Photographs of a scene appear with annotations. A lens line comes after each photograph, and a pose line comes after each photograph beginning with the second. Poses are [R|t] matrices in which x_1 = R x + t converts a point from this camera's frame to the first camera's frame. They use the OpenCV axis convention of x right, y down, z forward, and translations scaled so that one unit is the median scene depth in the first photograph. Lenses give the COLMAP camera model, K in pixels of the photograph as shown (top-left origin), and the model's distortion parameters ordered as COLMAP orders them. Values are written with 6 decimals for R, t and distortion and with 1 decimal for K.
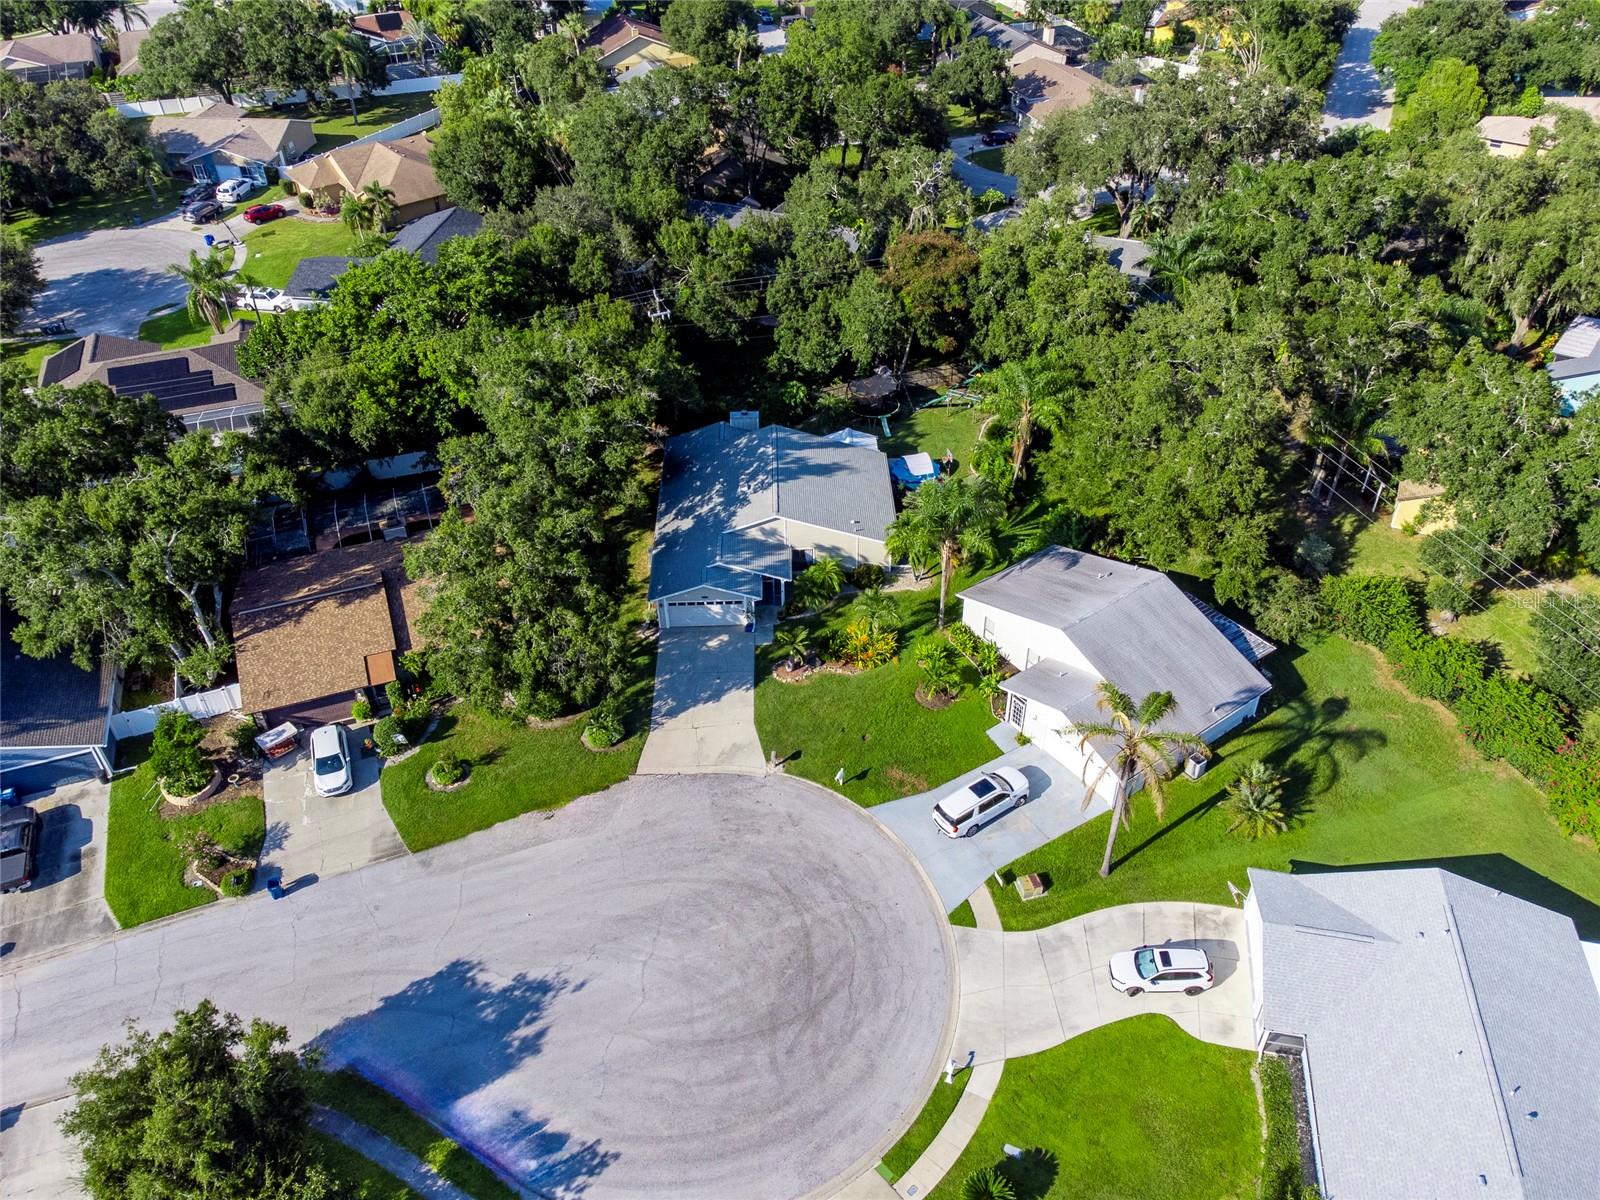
lens RADIAL K [[1203.7, 0, 800.0], [0, 1203.7, 600.0], [0, 0, 1]] dist [0.007390, 0.000014]
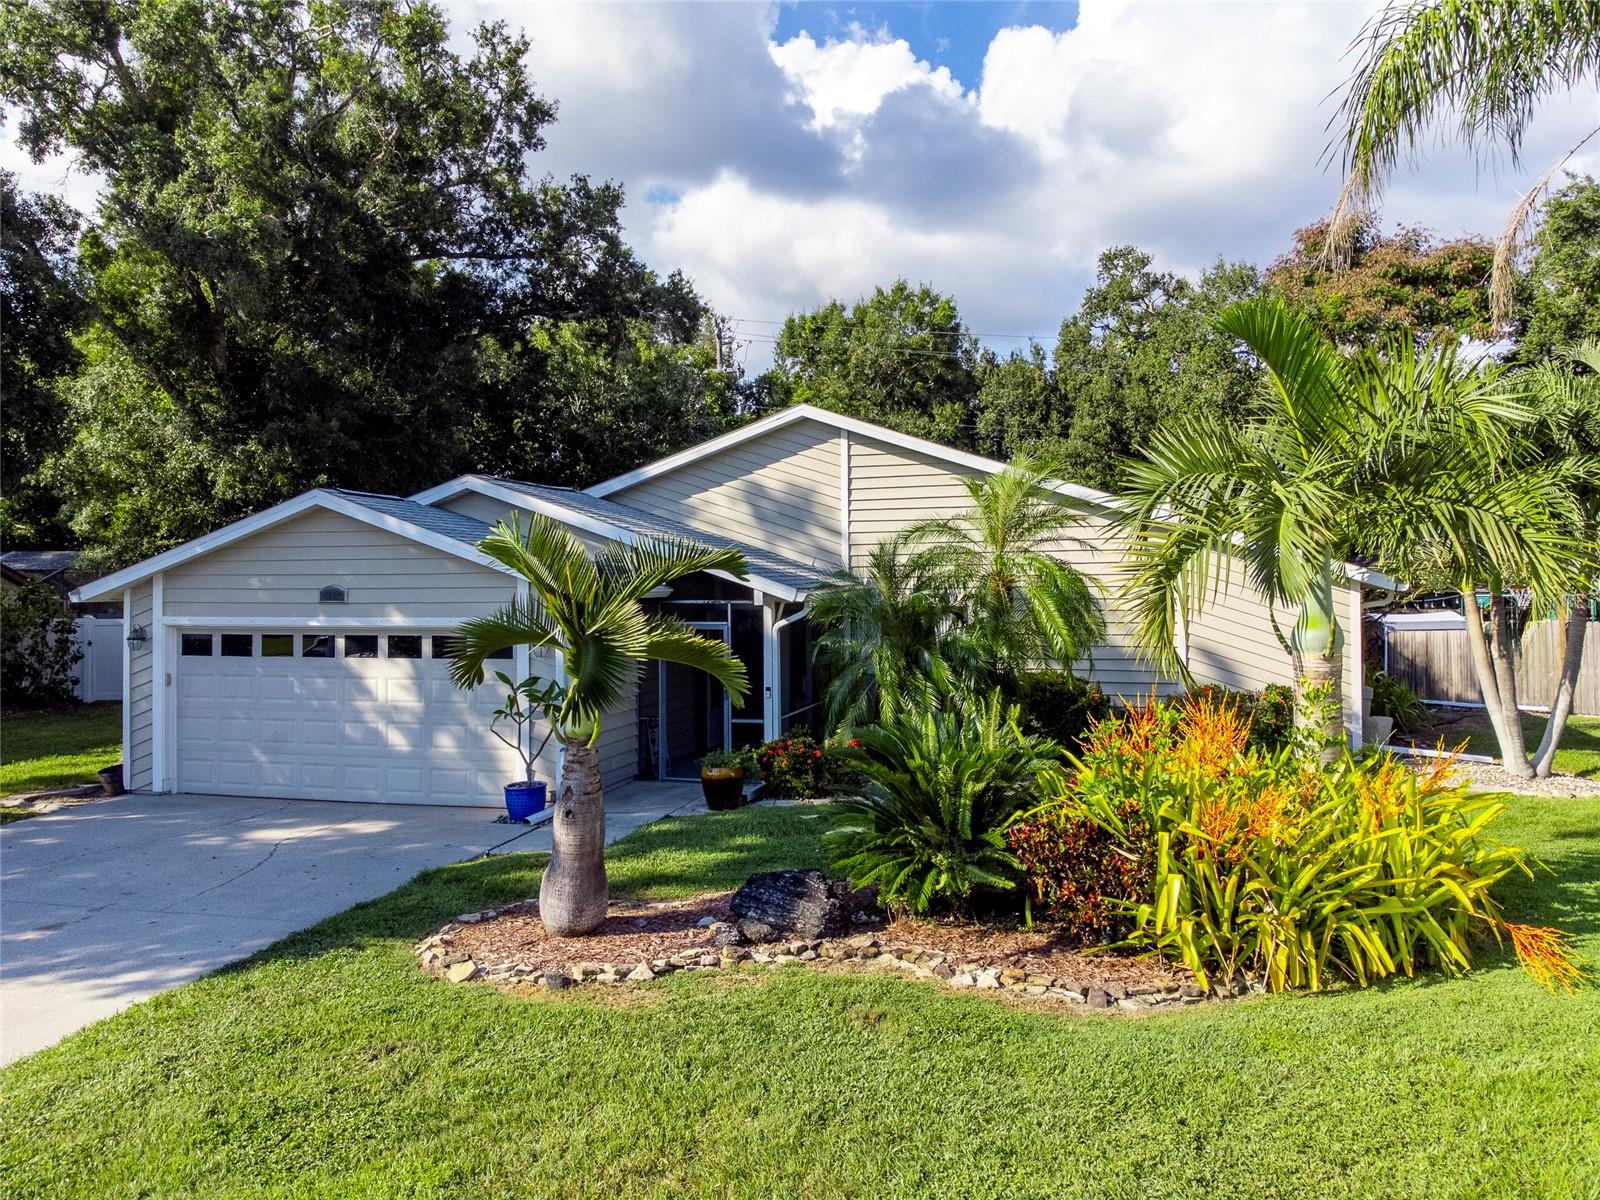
lens RADIAL K [[1203.7, 0, 800.0], [0, 1203.7, 600.0], [0, 0, 1]] dist [0.007390, 0.000014]
pose [[0.957924, 0.017471, -0.286490, 0.047572], [-0.191254, 0.783120, -0.591730, 0.098459], [0.214018, 0.621625, 0.753511, 0.887744]]
